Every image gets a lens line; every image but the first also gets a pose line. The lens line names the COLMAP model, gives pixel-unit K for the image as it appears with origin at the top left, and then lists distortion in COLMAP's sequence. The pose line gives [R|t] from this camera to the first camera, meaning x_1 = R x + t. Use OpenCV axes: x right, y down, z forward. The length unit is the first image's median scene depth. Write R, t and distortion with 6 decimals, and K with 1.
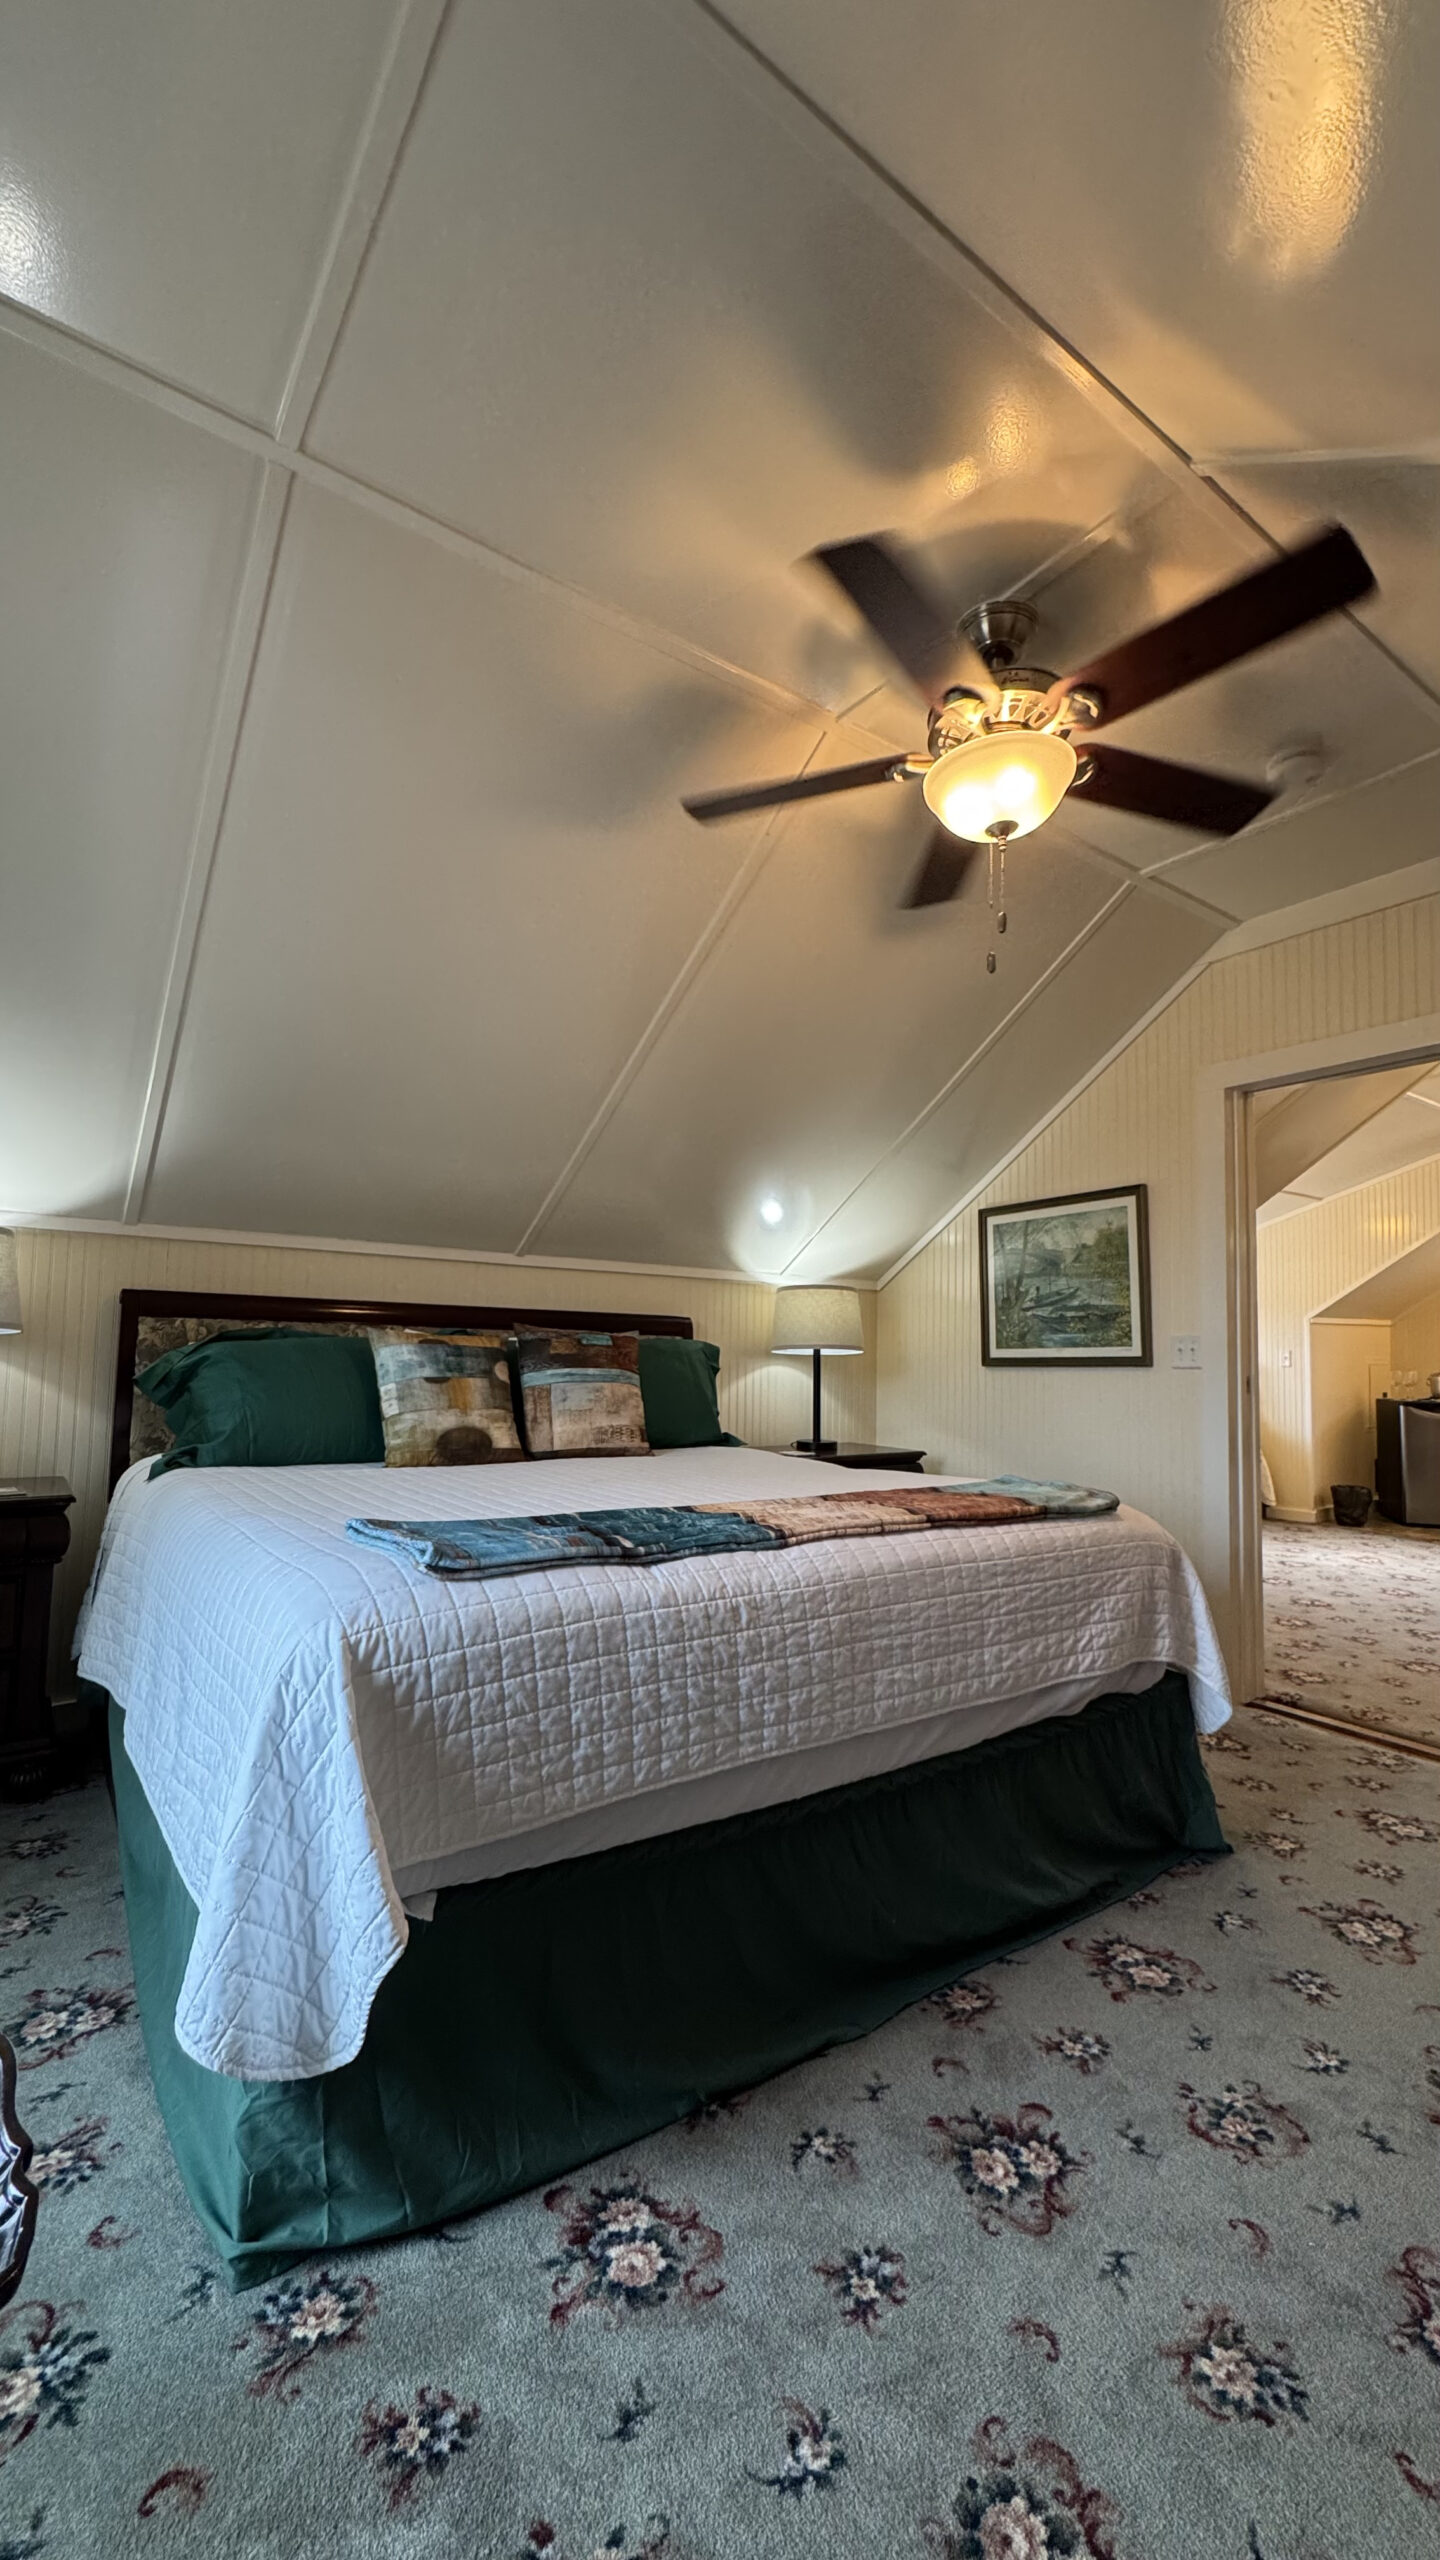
lens RADIAL K [[1029.3, 0, 719.3], [0, 1029.3, 1282.1], [0, 0, 1]] dist [-0.003629, 0.000751]
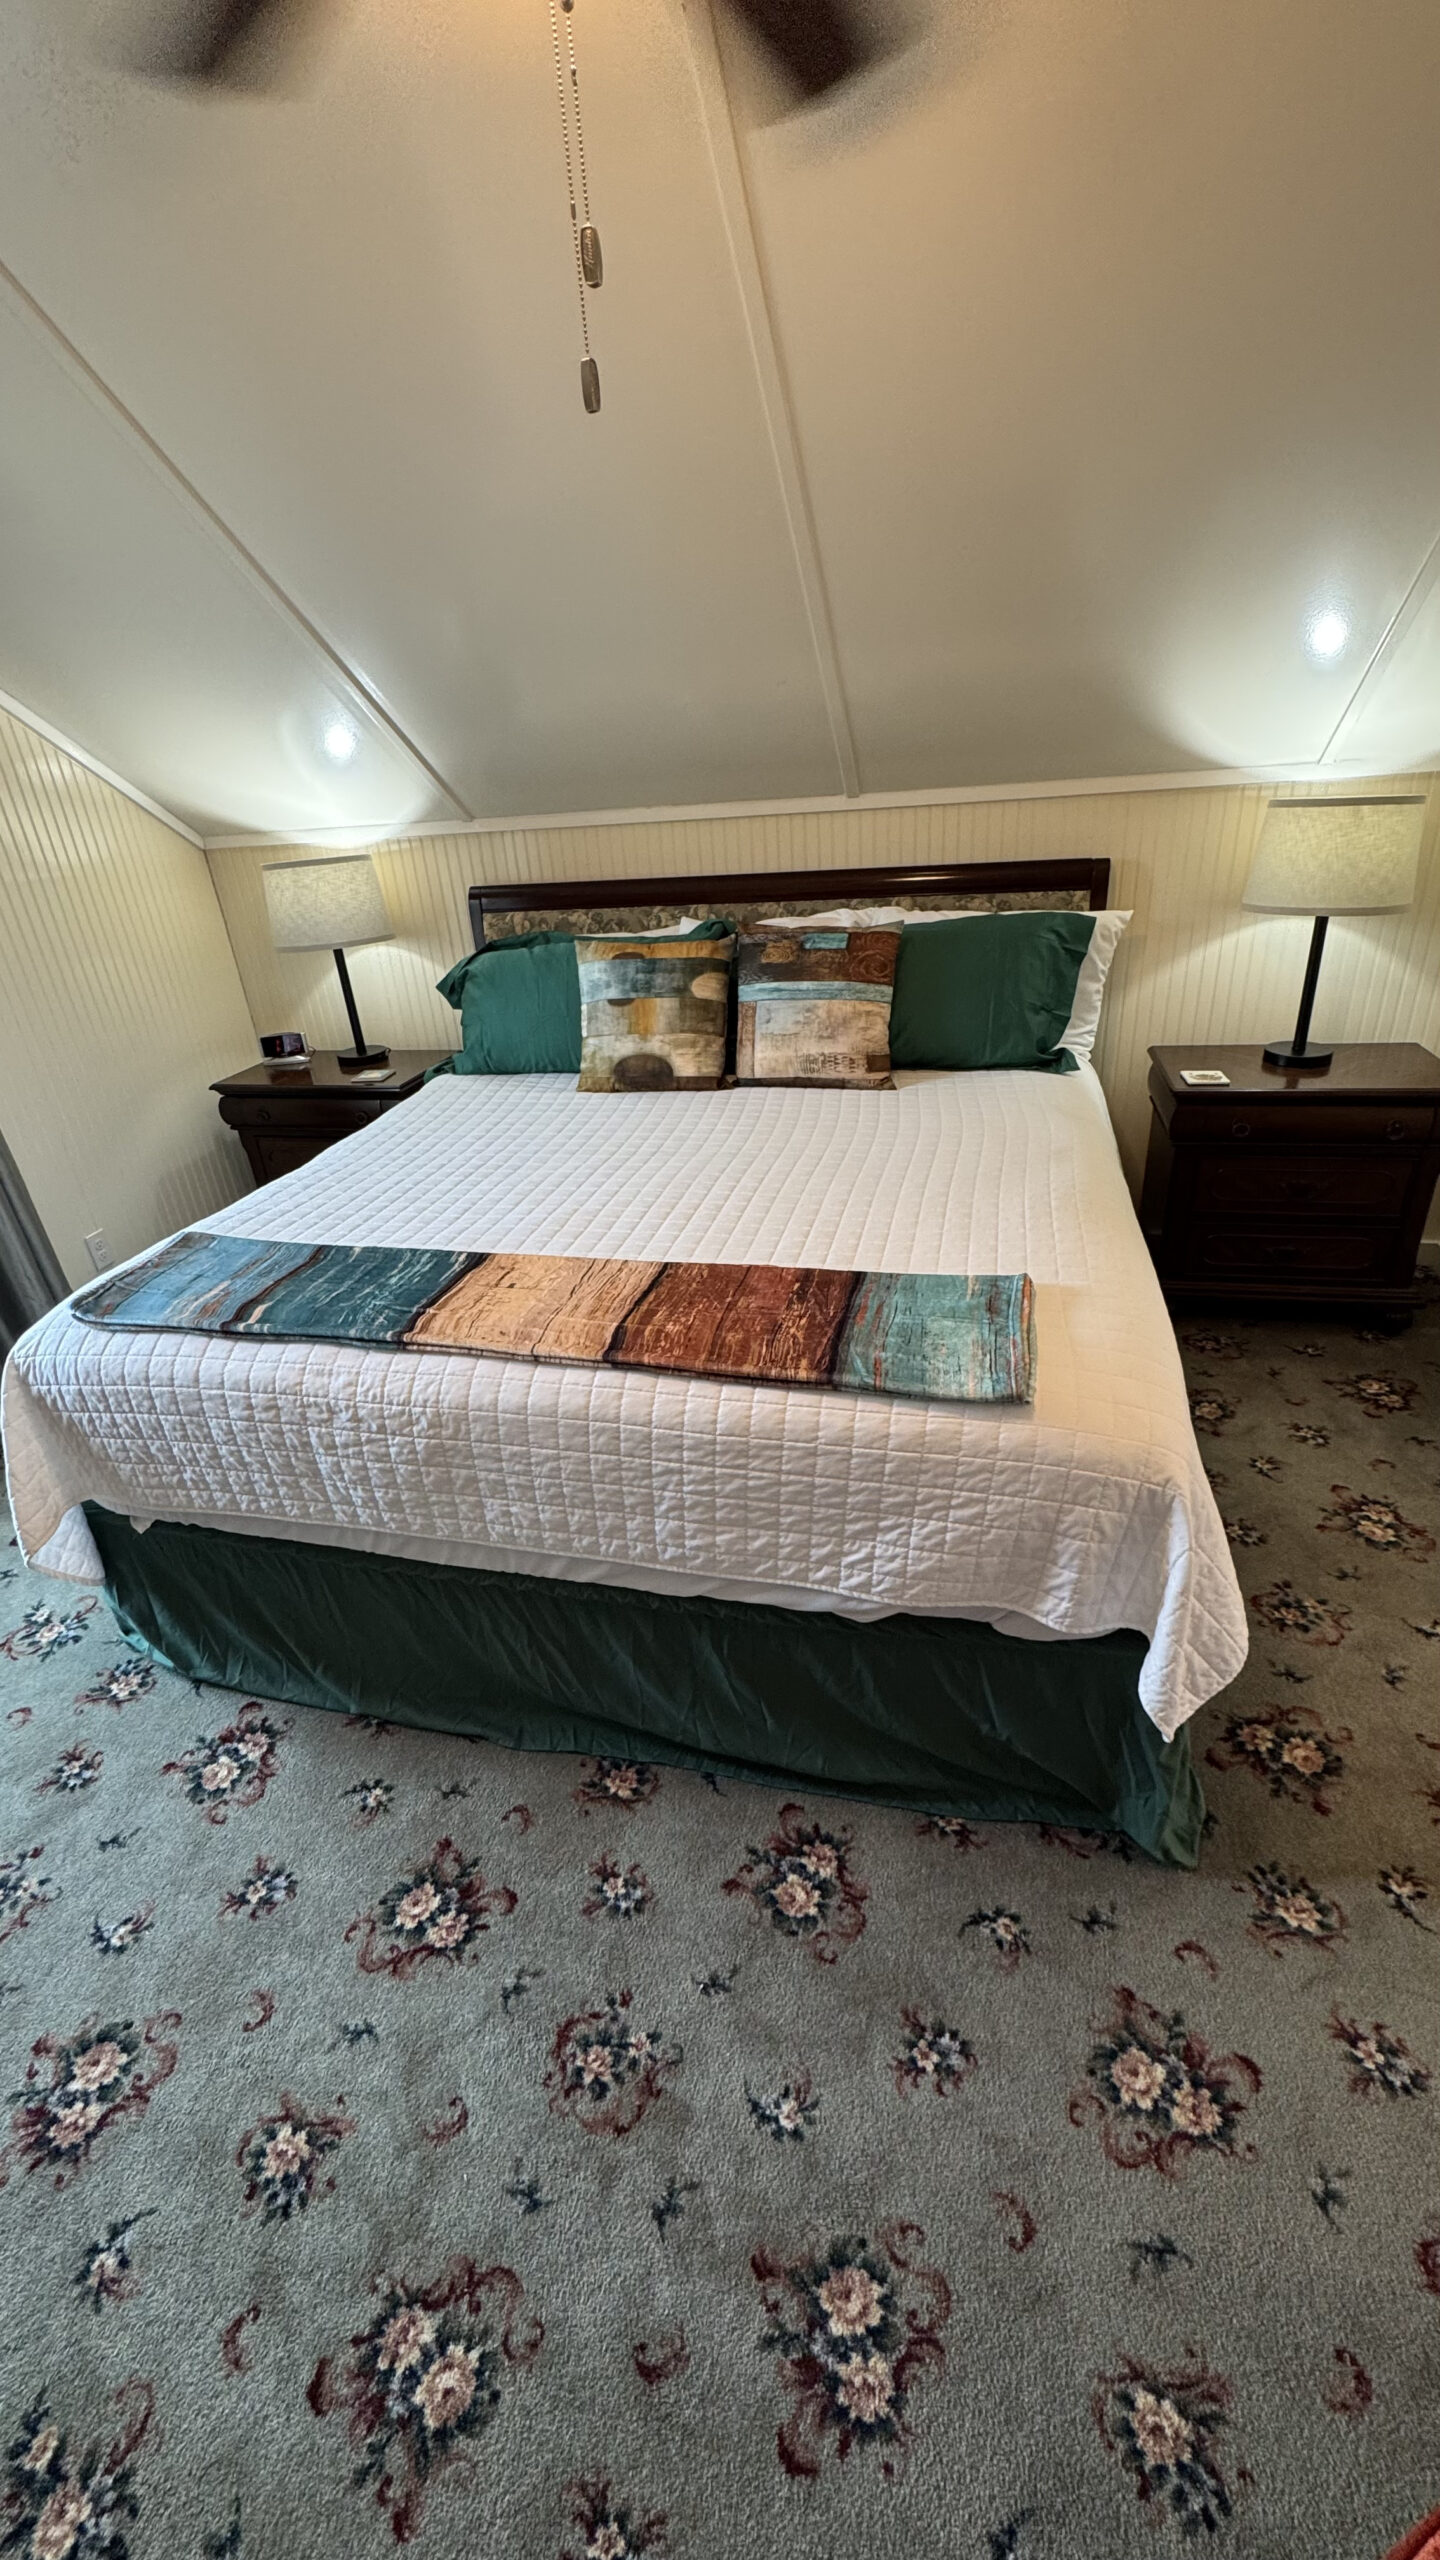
lens RADIAL K [[1022.9, 0, 717.2], [0, 1022.9, 1283.1], [0, 0, 1]] dist [-0.002028, -0.000830]
pose [[0.645826, 0.289386, -0.706516, 0.889929], [0.137793, 0.866008, 0.480670, -0.206903], [0.750947, -0.407782, 0.519415, 0.761953]]
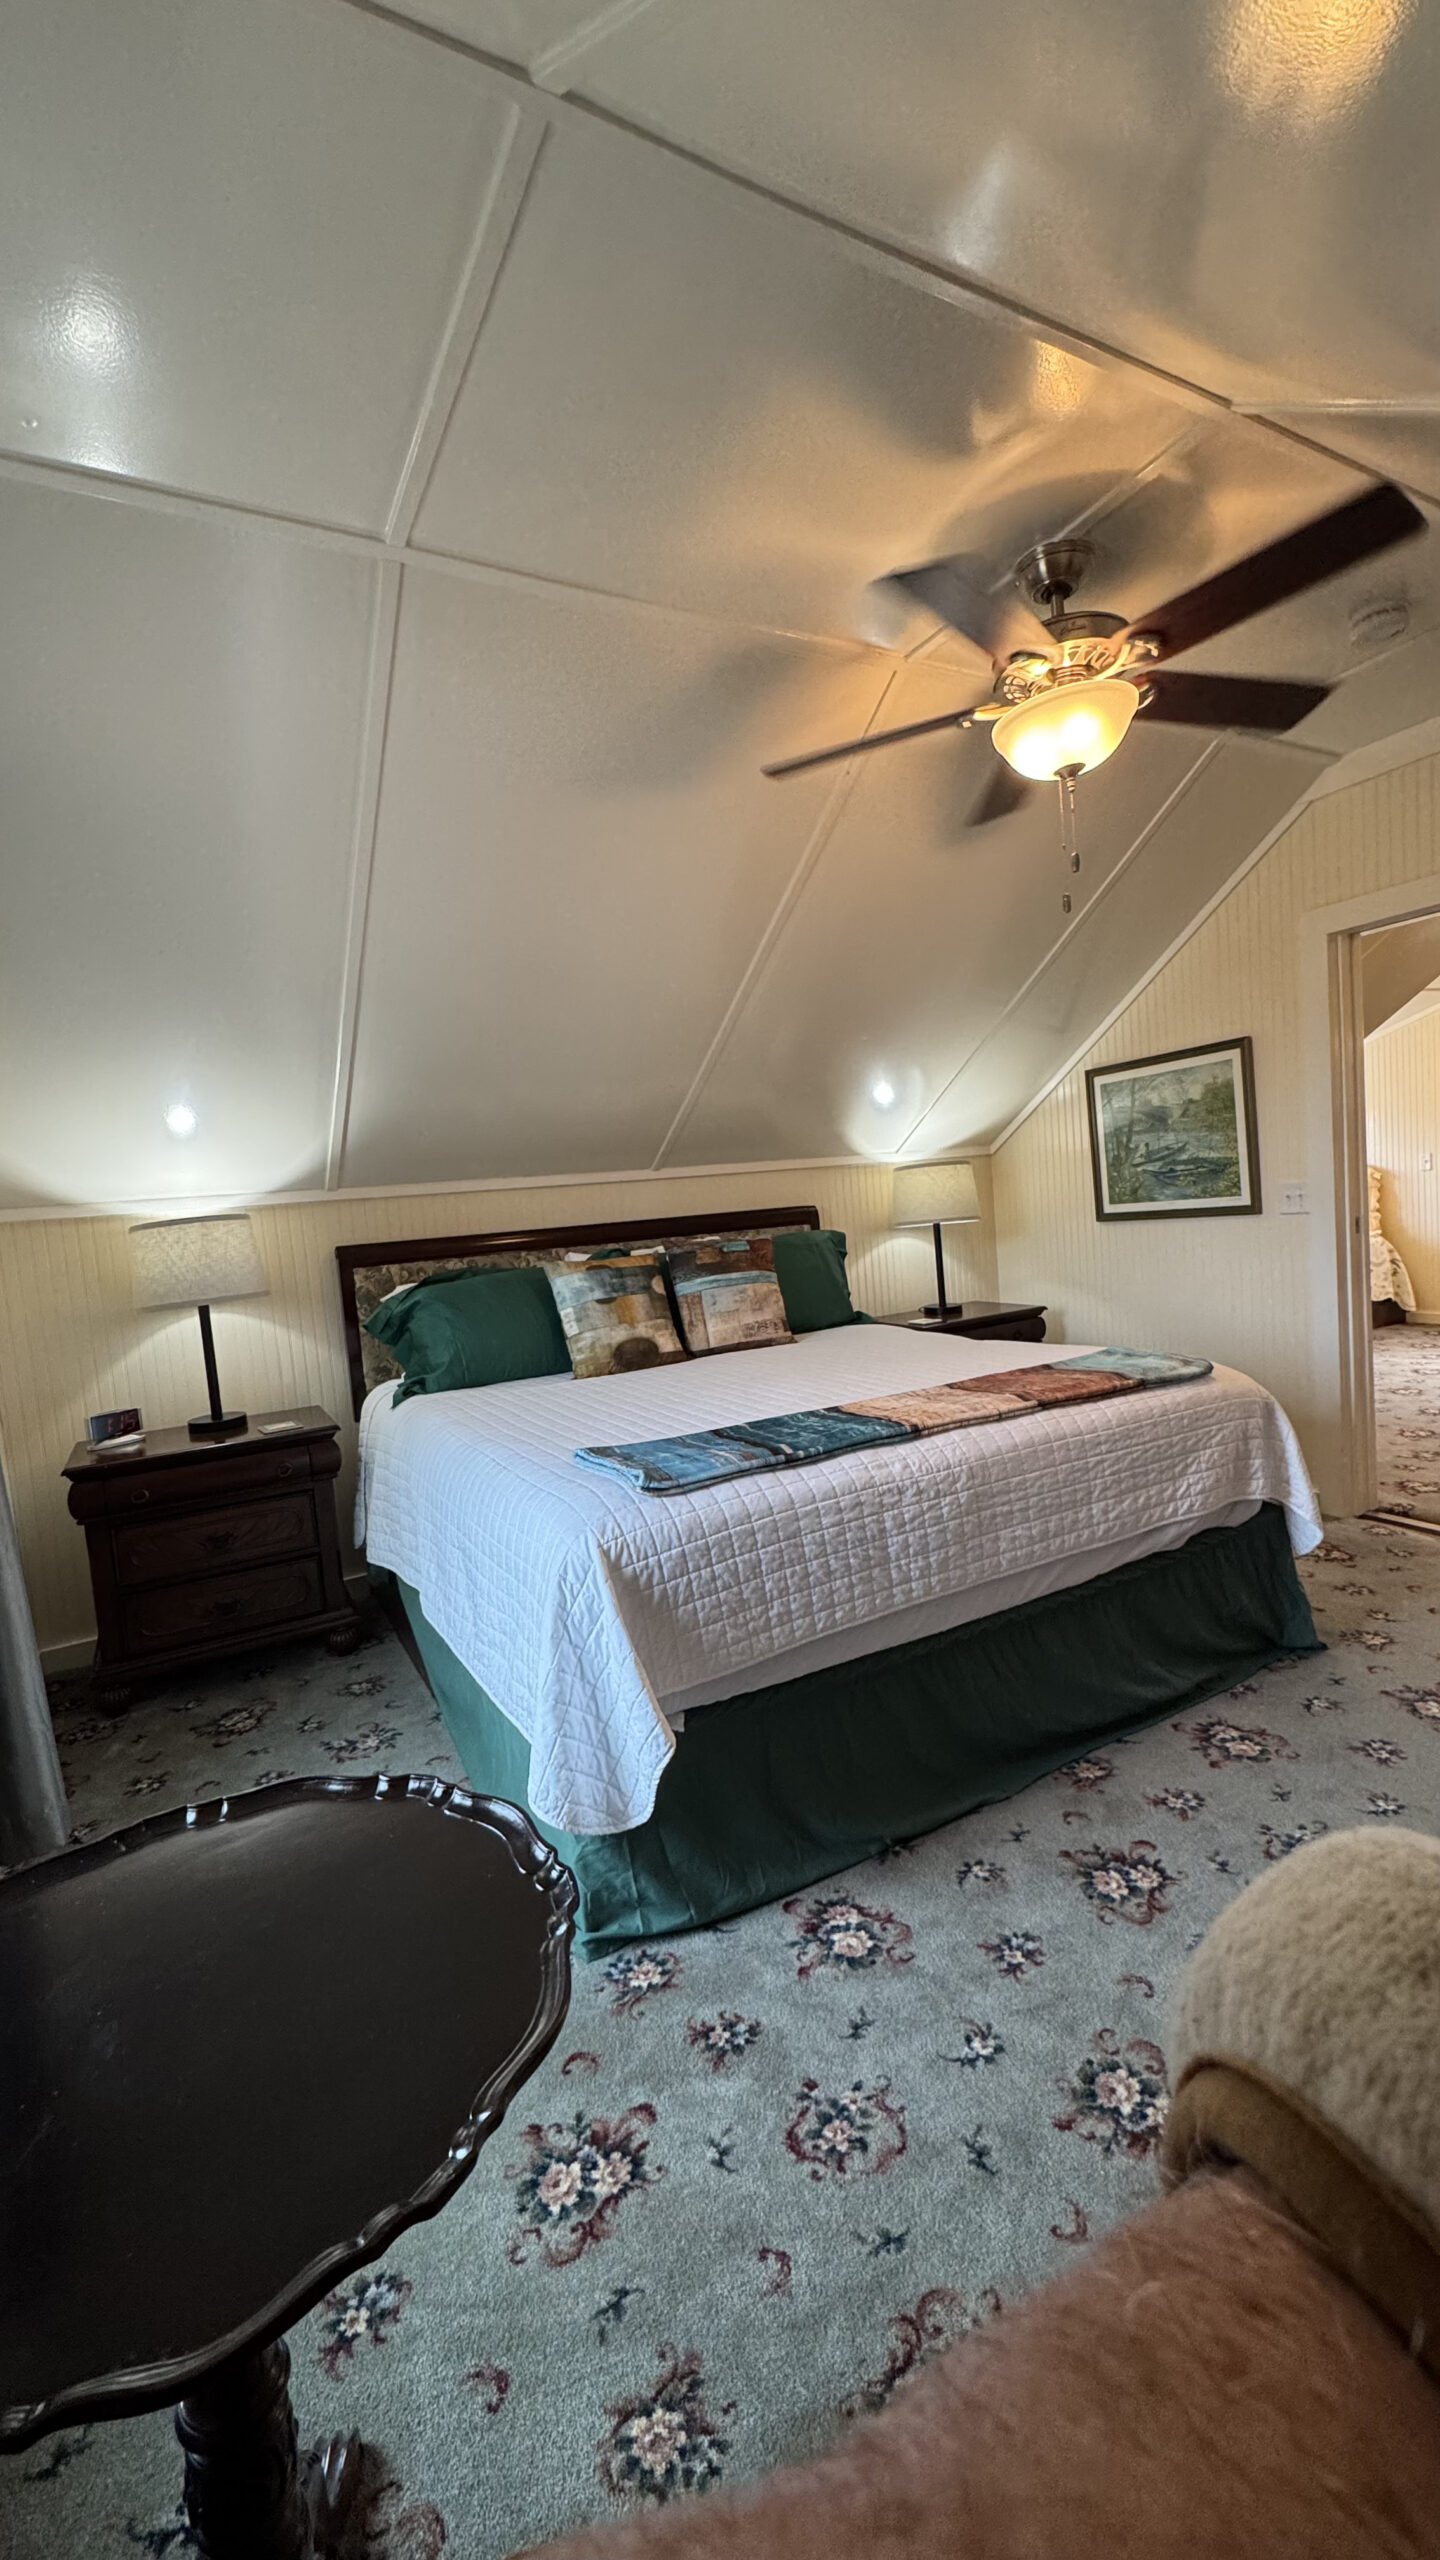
lens RADIAL K [[1028.5, 0, 718.4], [0, 1028.5, 1283.7], [0, 0, 1]] dist [-0.001016, 0.000012]
pose [[0.987810, -0.091208, -0.126148, 0.000537], [0.110030, 0.982339, 0.151342, -0.142619], [0.110116, -0.163377, 0.980399, -0.208352]]
